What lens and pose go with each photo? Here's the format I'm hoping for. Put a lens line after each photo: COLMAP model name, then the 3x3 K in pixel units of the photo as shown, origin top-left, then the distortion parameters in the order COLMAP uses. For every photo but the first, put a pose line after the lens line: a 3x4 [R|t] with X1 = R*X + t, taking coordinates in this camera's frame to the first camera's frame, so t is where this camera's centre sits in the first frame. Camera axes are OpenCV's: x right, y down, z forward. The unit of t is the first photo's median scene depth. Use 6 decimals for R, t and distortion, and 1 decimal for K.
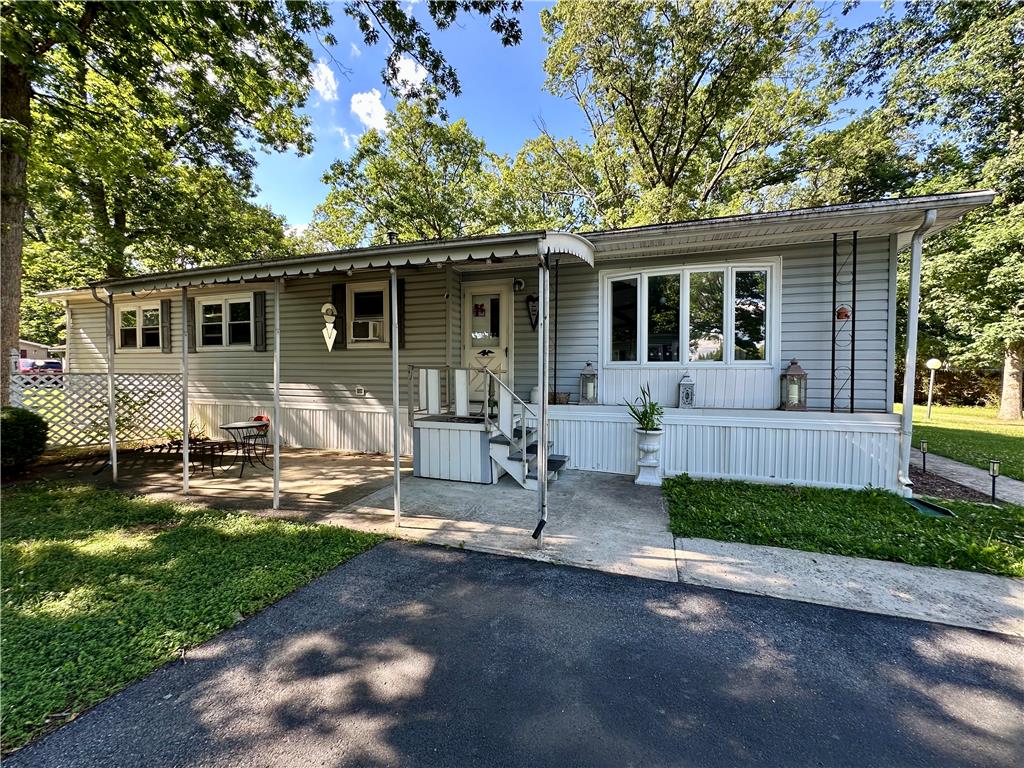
lens RADIAL K [[411.0, 0, 512.5], [0, 411.0, 383.4], [0, 0, 1]] dist [-0.001928, -0.000172]
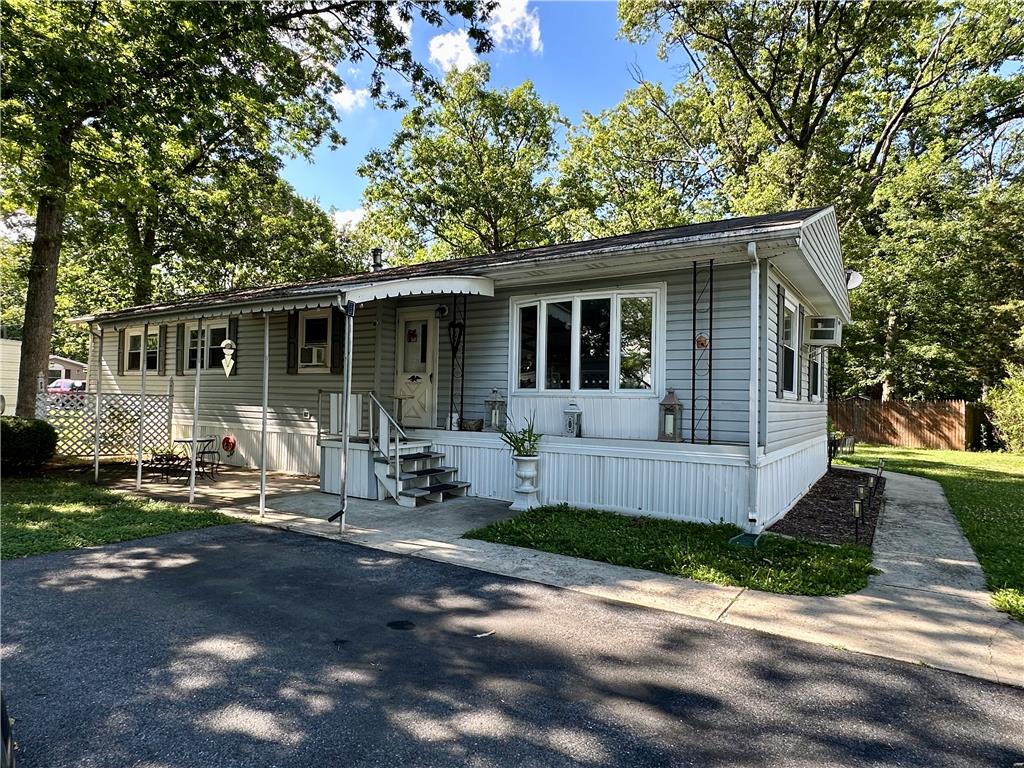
lens RADIAL K [[601.6, 0, 512.2], [0, 601.6, 386.7], [0, 0, 1]] dist [-0.007620, 0.004333]
pose [[0.970901, 0.012385, -0.239162, 0.558223], [-0.026023, 0.998205, -0.053950, 0.019274], [0.238065, 0.058604, 0.969480, -0.384339]]
